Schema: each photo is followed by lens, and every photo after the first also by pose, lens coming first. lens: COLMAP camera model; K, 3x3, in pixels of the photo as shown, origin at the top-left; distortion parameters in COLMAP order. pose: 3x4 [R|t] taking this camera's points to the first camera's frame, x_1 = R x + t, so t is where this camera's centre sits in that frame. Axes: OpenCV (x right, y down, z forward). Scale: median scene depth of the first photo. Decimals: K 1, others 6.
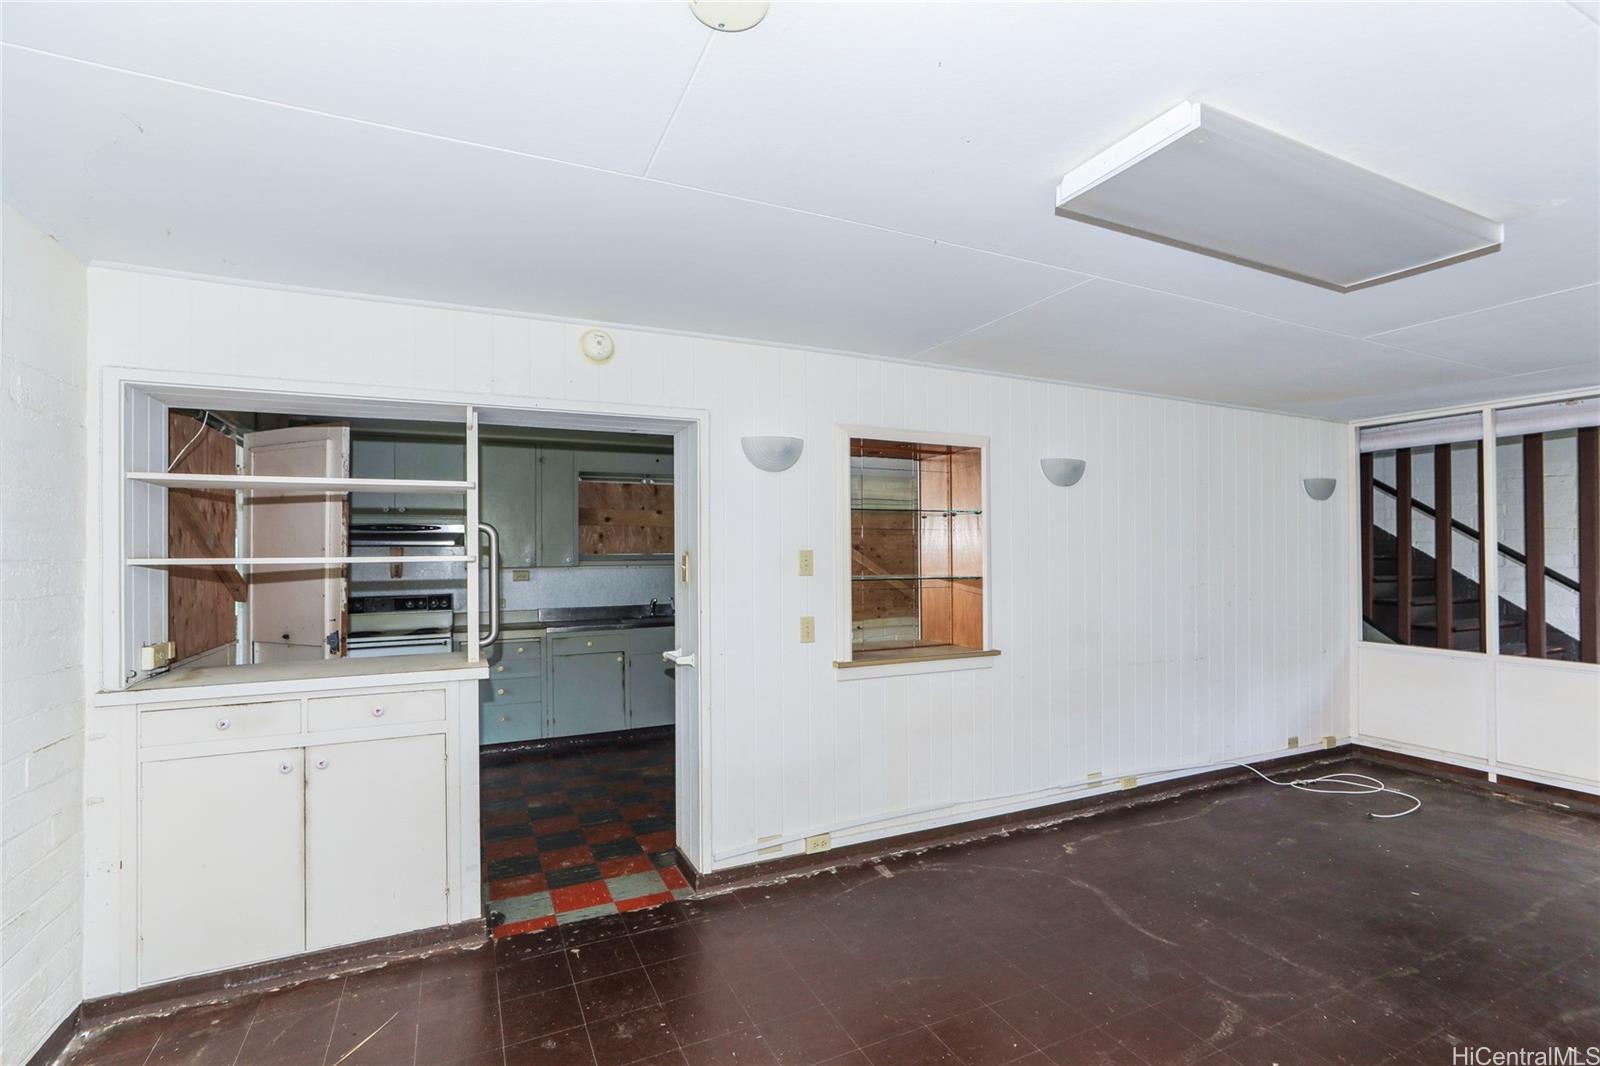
lens RADIAL K [[733.1, 0, 800.0], [0, 733.1, 533.0], [0, 0, 1]] dist [0.001432, 0.000217]
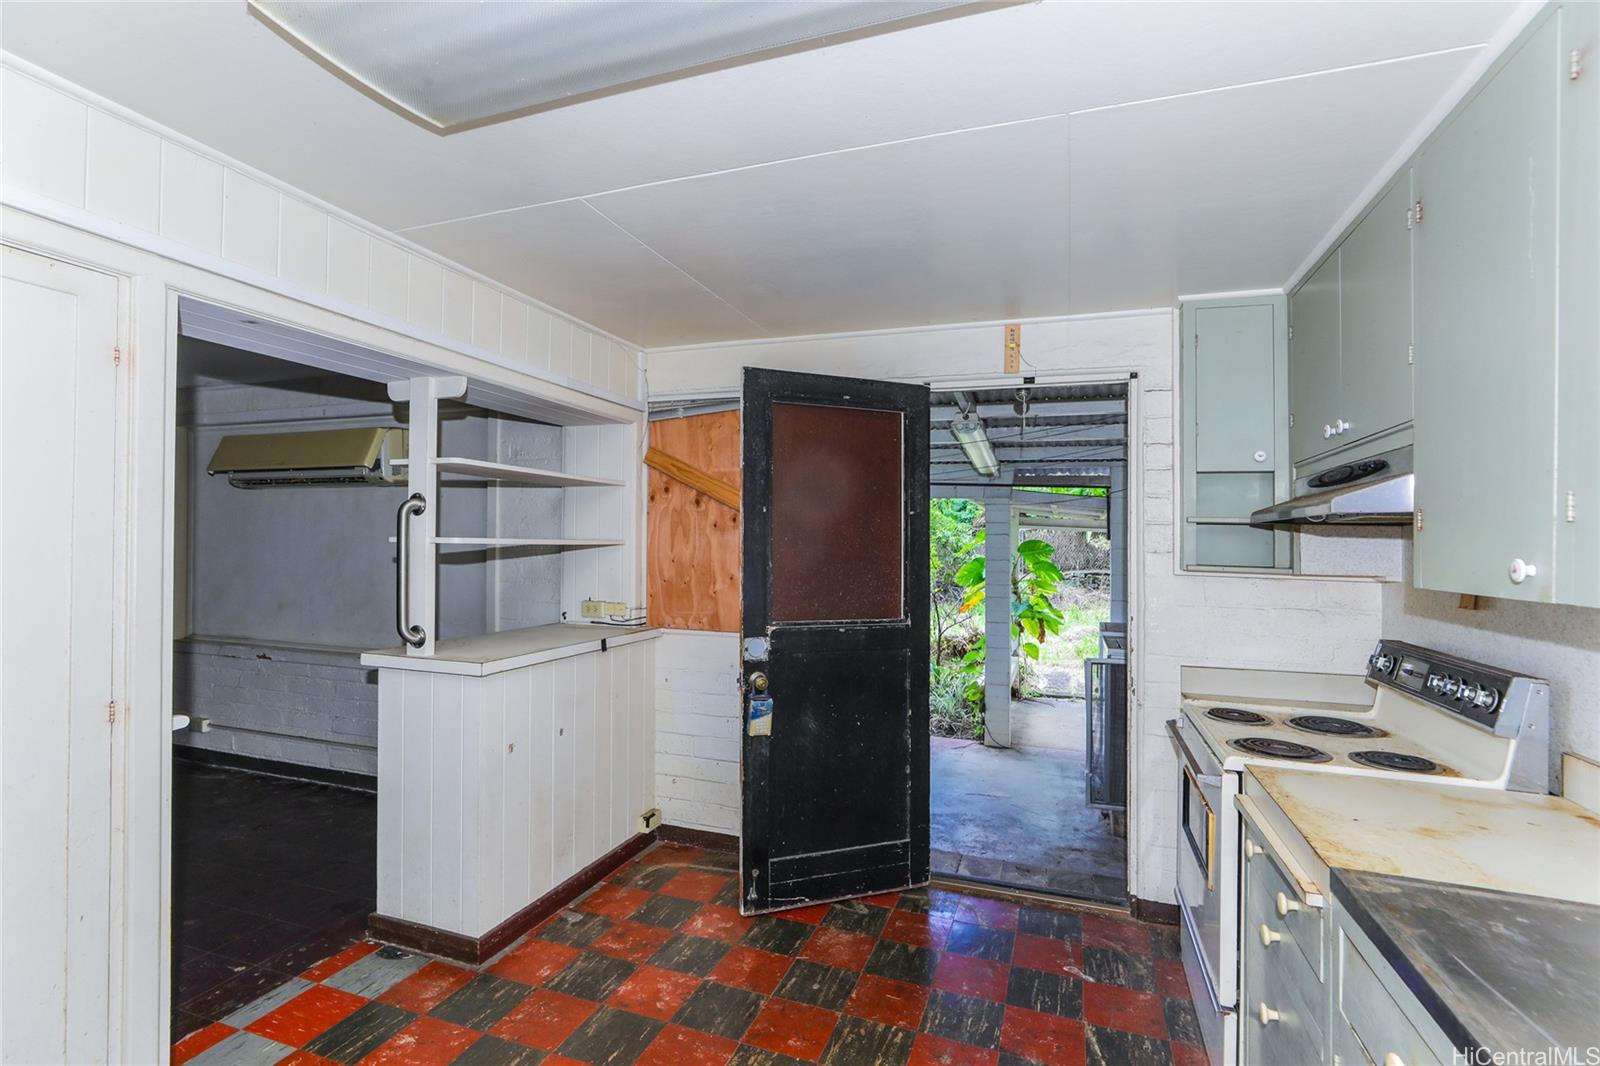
lens RADIAL K [[733.1, 0, 800.0], [0, 733.1, 533.0], [0, 0, 1]] dist [0.001432, 0.000217]
pose [[-0.706407, -0.006272, -0.707778, -0.137397], [0.005737, 0.999877, -0.014586, 0.046931], [0.707783, -0.014364, -0.706284, 1.951489]]
